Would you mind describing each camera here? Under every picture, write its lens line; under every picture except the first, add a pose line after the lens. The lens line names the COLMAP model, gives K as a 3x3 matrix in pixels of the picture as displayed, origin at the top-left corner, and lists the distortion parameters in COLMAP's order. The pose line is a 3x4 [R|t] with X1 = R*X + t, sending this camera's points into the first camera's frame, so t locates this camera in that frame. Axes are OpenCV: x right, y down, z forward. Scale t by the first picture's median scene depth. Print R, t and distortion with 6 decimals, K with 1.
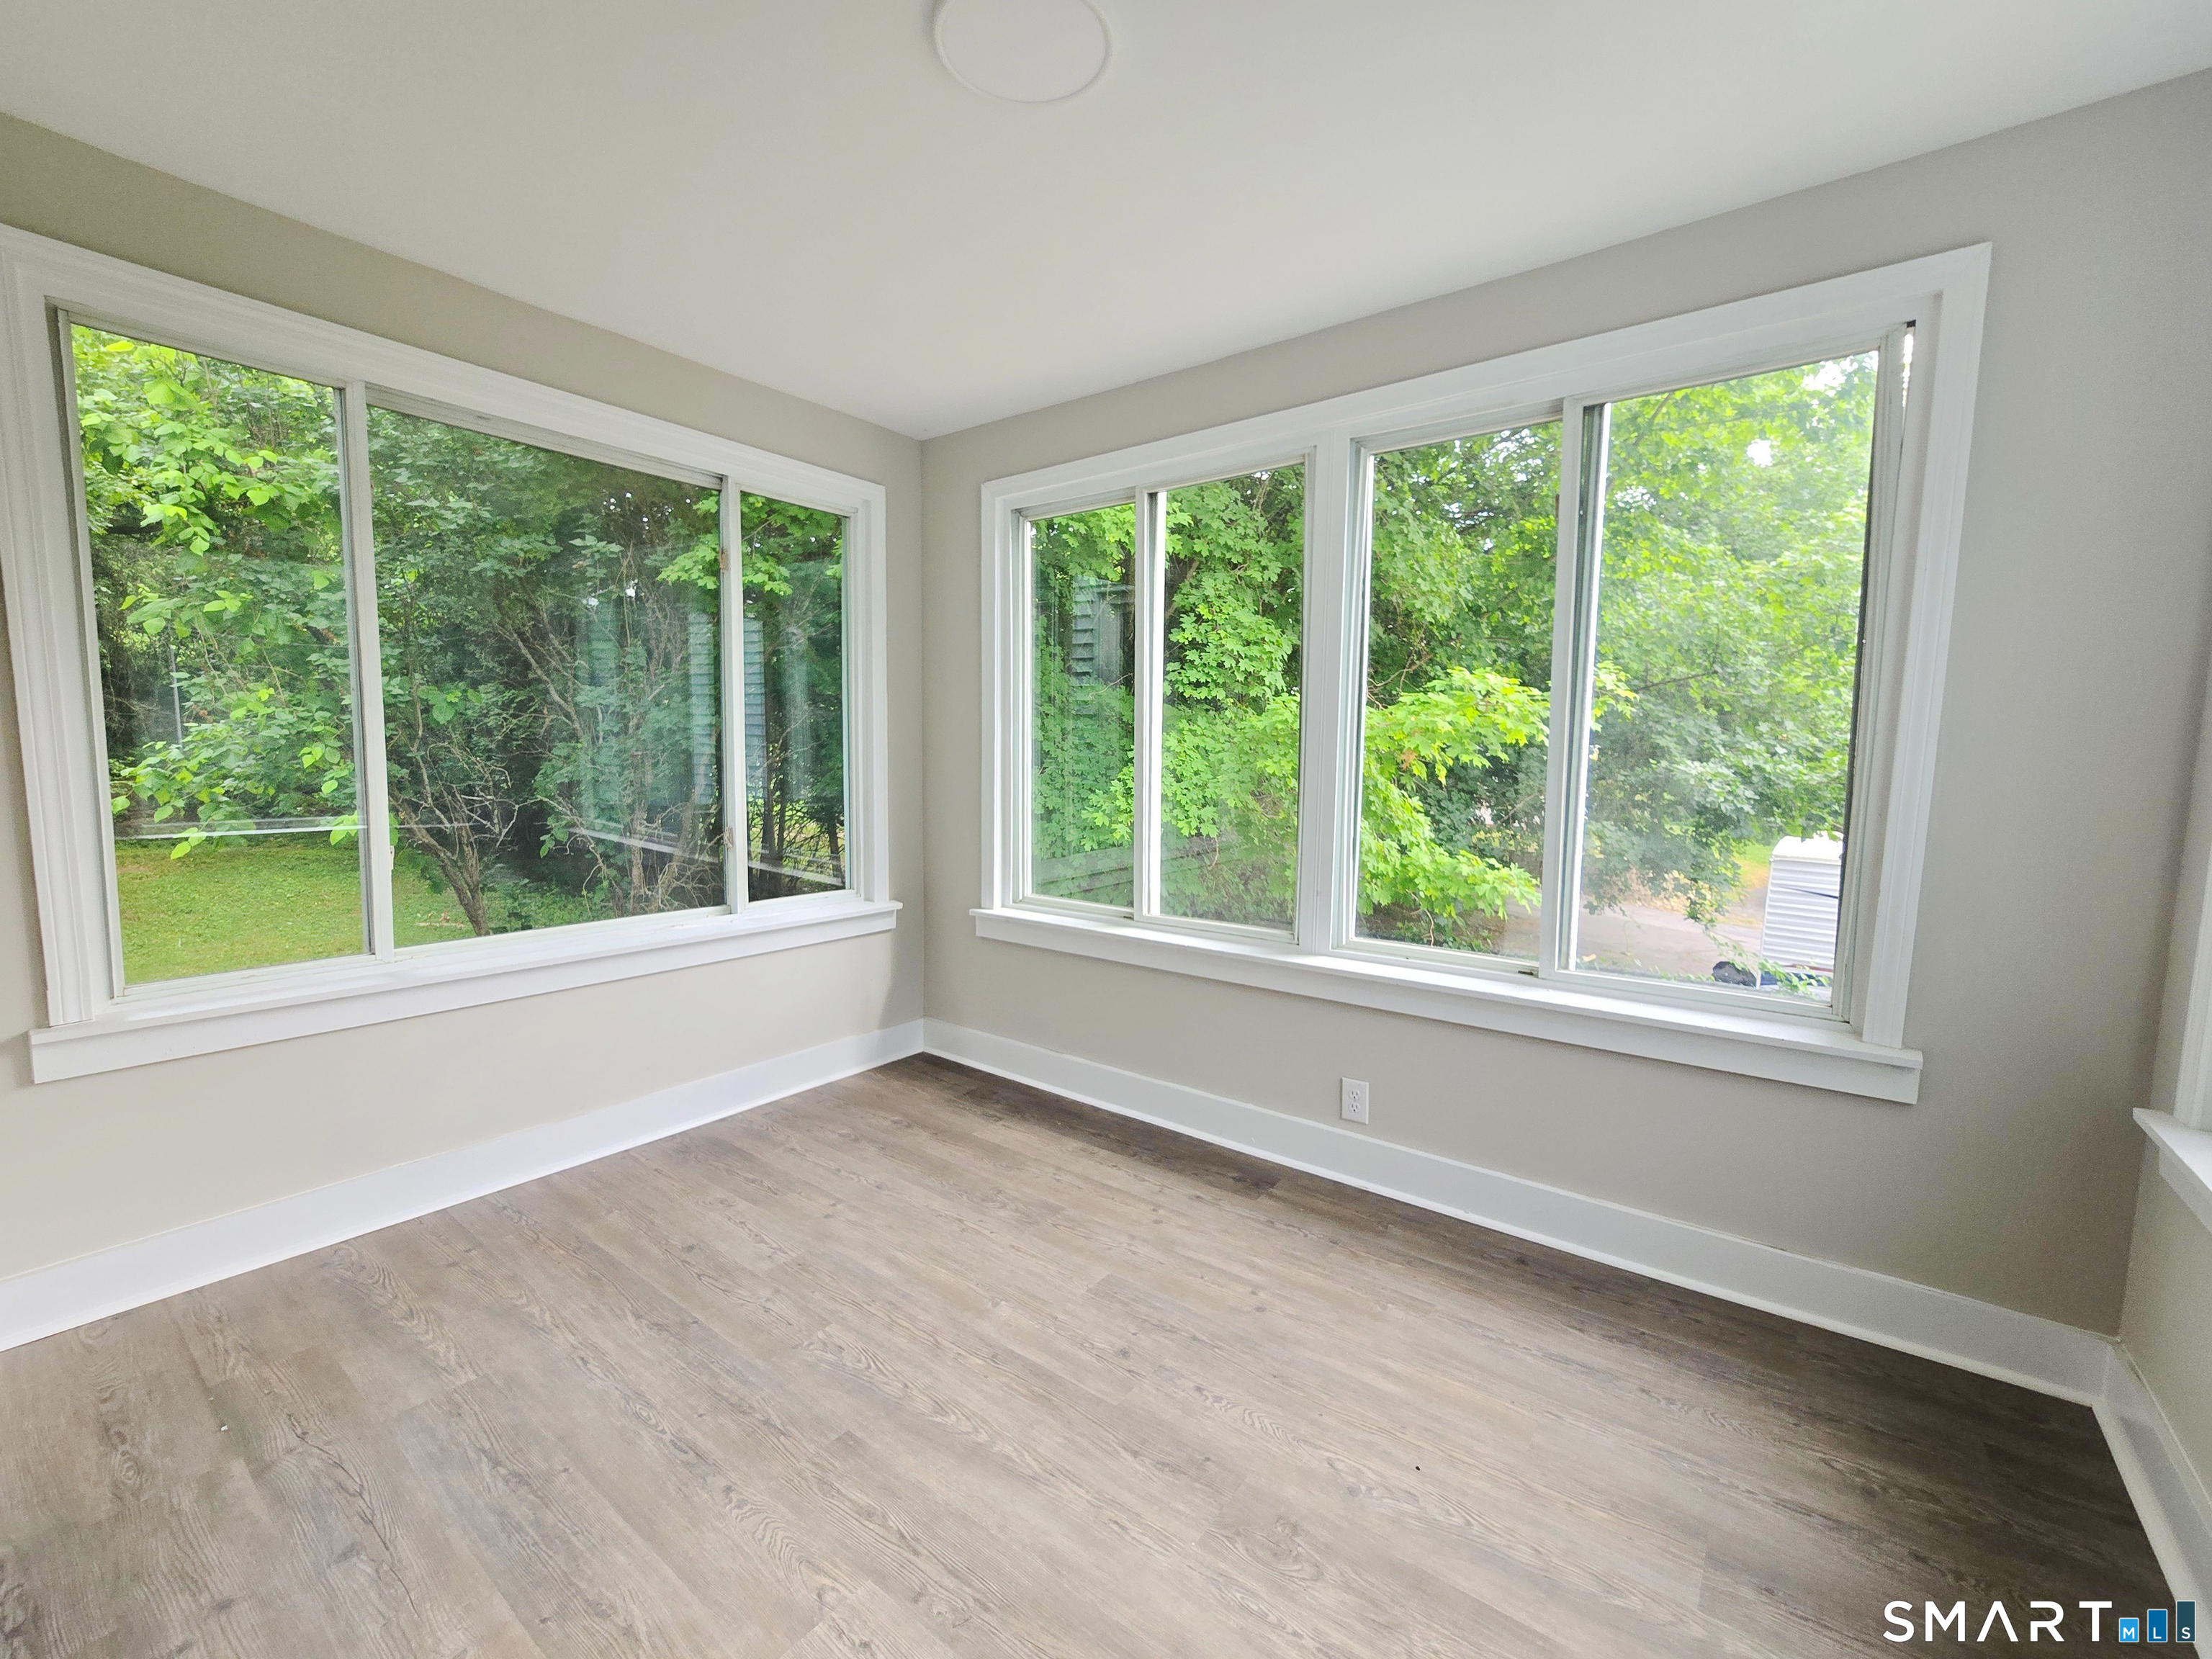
lens RADIAL K [[955.4, 0, 1127.0], [0, 955.4, 841.8], [0, 0, 1]] dist [-0.004468, -0.000012]
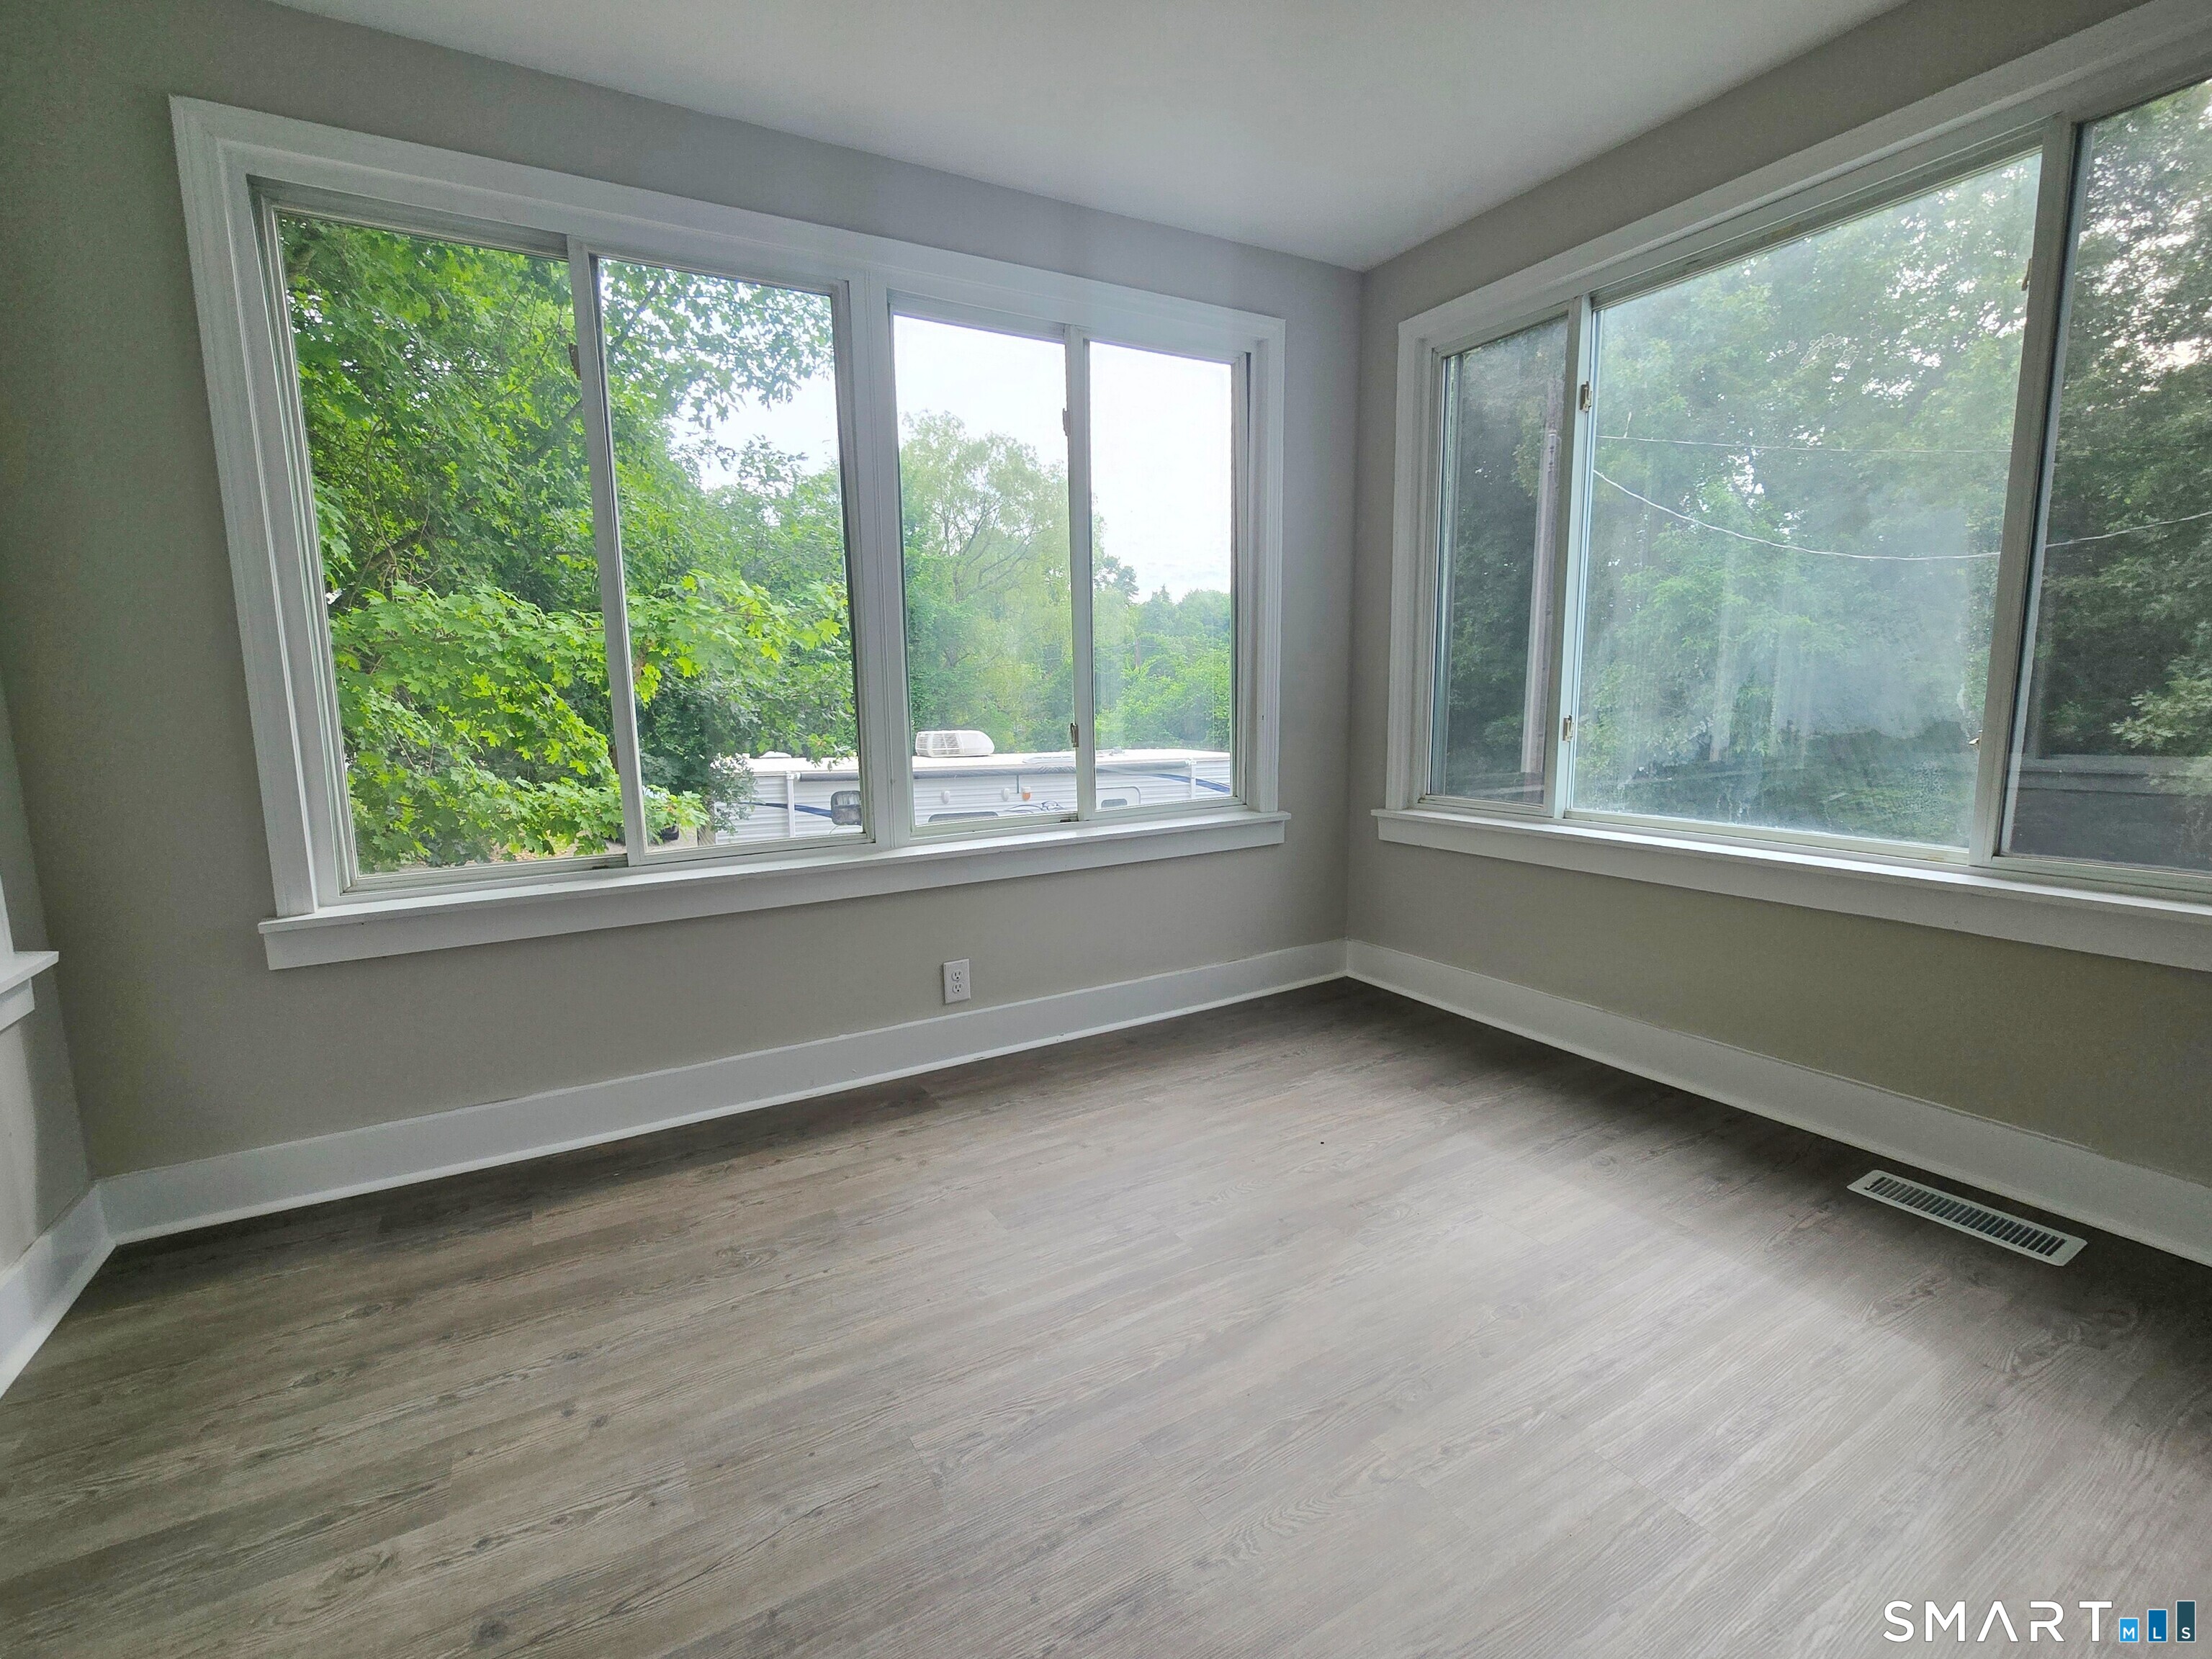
lens RADIAL K [[955.4, 0, 1127.0], [0, 955.4, 841.8], [0, 0, 1]] dist [-0.004468, -0.000012]
pose [[0.385592, -0.168175, 0.907213, -0.610693], [0.123196, 0.983829, 0.130016, 0.015029], [-0.914408, 0.061631, 0.400075, 0.434719]]
